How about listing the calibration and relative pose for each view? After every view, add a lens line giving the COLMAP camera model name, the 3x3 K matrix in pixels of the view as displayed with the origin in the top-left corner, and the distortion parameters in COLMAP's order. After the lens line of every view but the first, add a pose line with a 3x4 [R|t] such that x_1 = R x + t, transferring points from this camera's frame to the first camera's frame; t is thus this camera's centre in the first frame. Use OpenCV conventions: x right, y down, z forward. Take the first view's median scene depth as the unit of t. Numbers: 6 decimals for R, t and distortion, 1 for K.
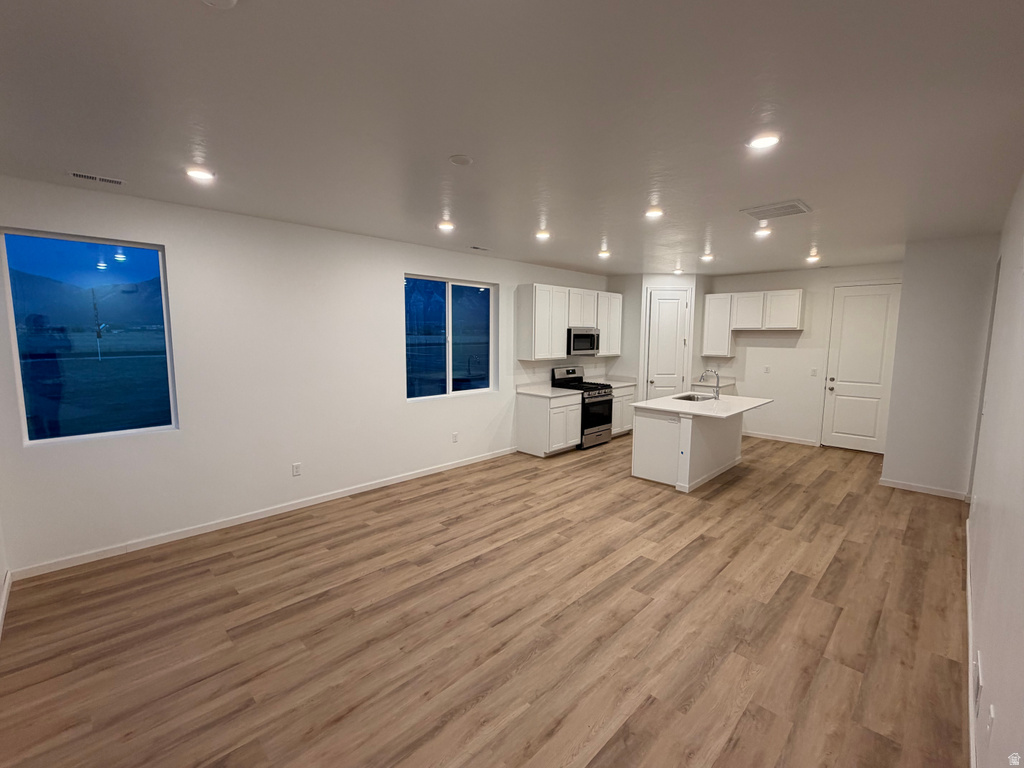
lens RADIAL K [[450.3, 0, 513.4], [0, 450.3, 387.7], [0, 0, 1]] dist [0.001436, -0.000001]
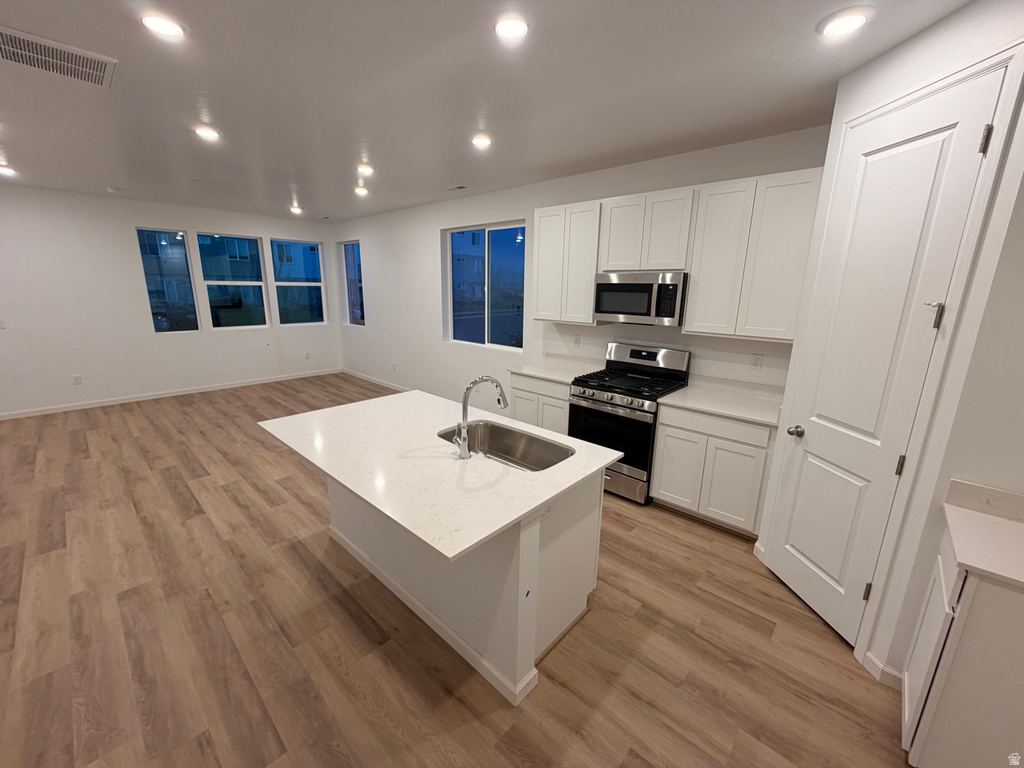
lens RADIAL K [[409.6, 0, 509.1], [0, 409.6, 386.0], [0, 0, 1]] dist [0.000507, 0.000535]
pose [[0.025556, 0.231705, -0.972450, 1.179856], [-0.134981, 0.964659, 0.226301, -0.171031], [0.990519, 0.125479, 0.055929, 1.554711]]
